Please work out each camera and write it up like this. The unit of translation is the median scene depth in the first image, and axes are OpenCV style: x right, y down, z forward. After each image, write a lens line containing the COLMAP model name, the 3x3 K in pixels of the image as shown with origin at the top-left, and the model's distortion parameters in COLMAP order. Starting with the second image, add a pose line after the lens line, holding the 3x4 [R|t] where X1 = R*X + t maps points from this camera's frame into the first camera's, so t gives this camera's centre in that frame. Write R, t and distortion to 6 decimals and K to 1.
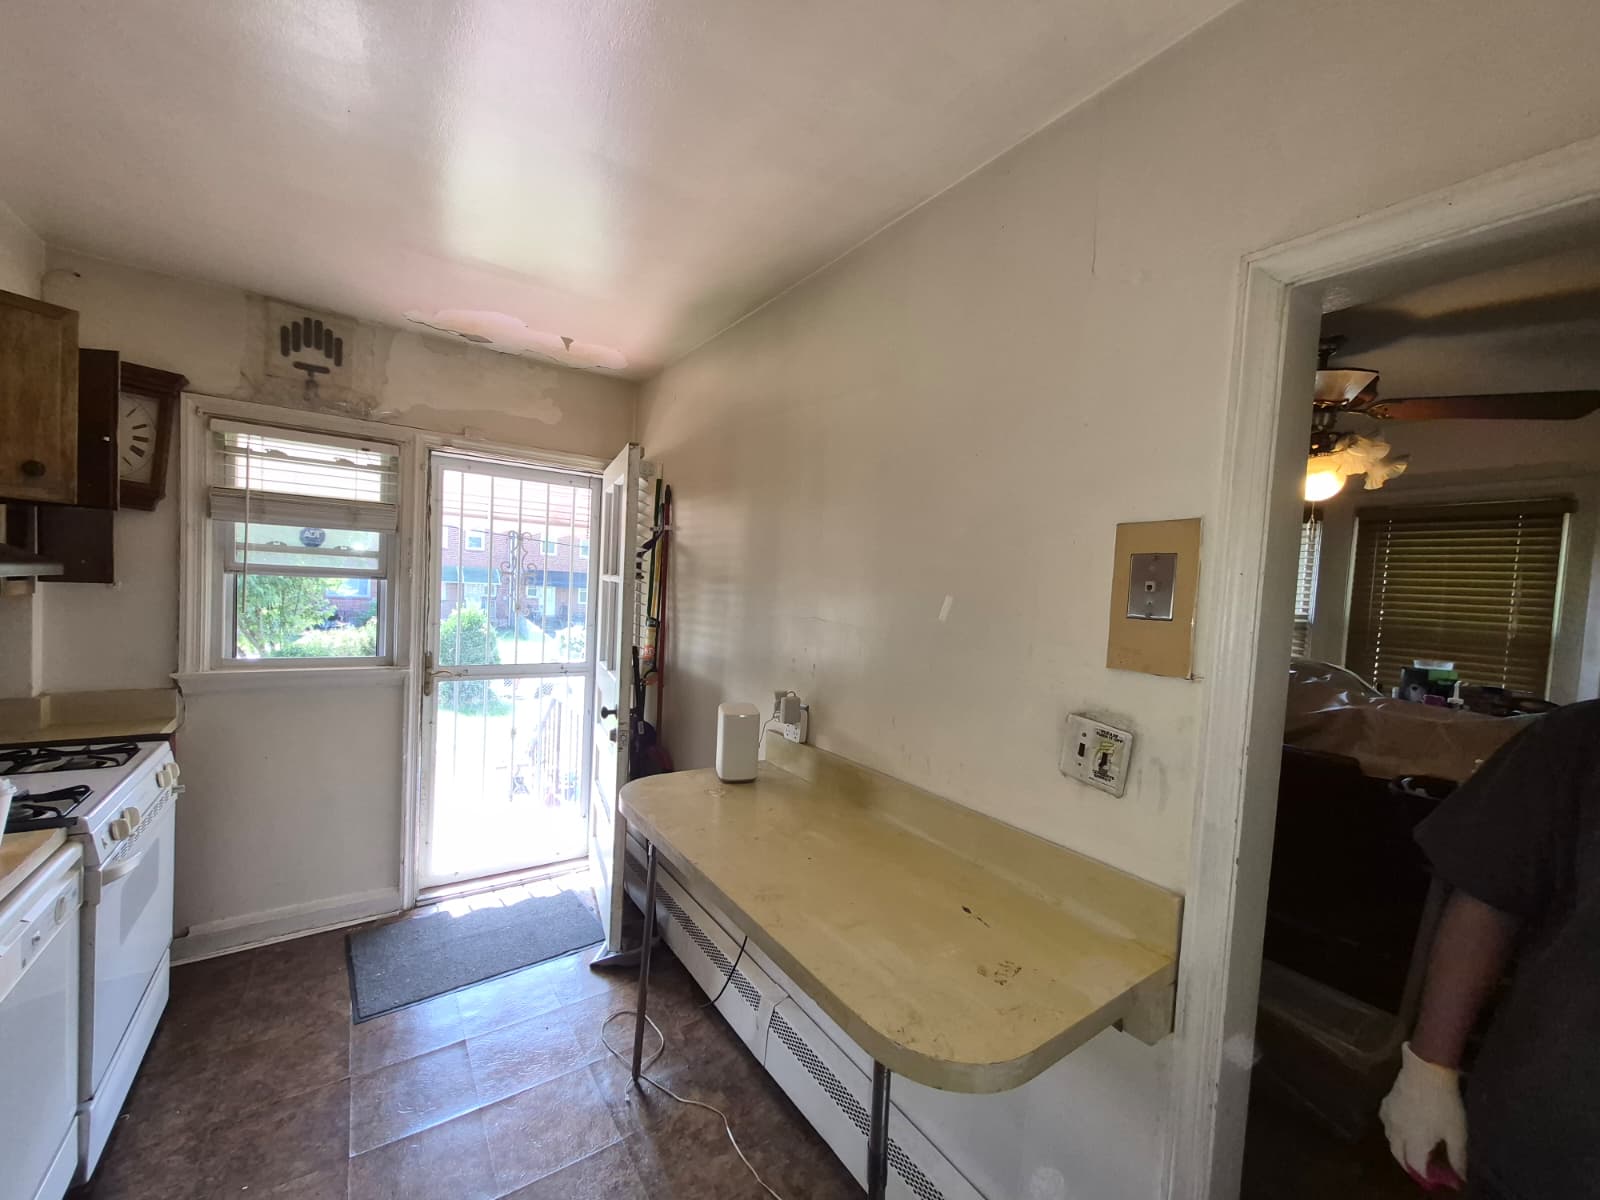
lens RADIAL K [[622.7, 0, 800.3], [0, 622.7, 619.1], [0, 0, 1]] dist [0.003477, -0.001809]
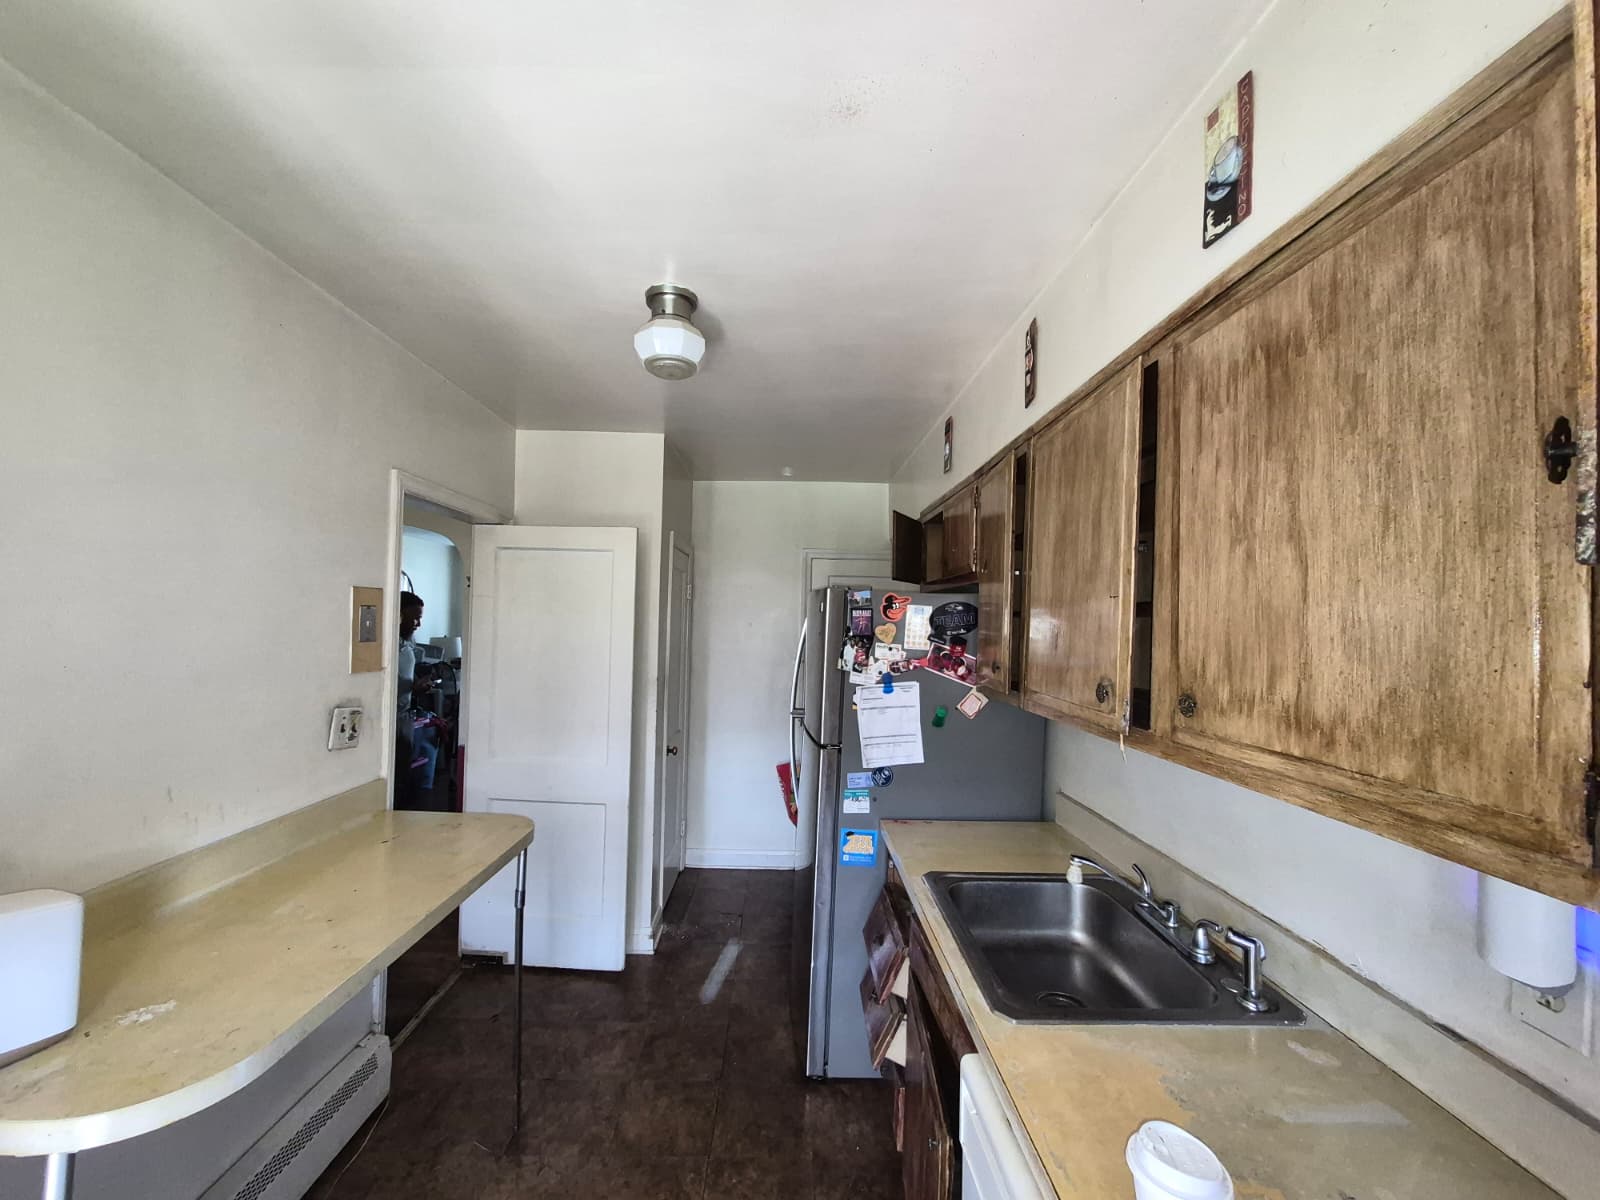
lens RADIAL K [[622.7, 0, 797.1], [0, 622.7, 612.8], [0, 0, 1]] dist [0.003477, -0.001809]
pose [[-0.829210, -0.062932, 0.555383, -0.680065], [-0.038414, 0.997708, 0.055700, -0.107117], [-0.557615, 0.024853, -0.829728, 0.826852]]
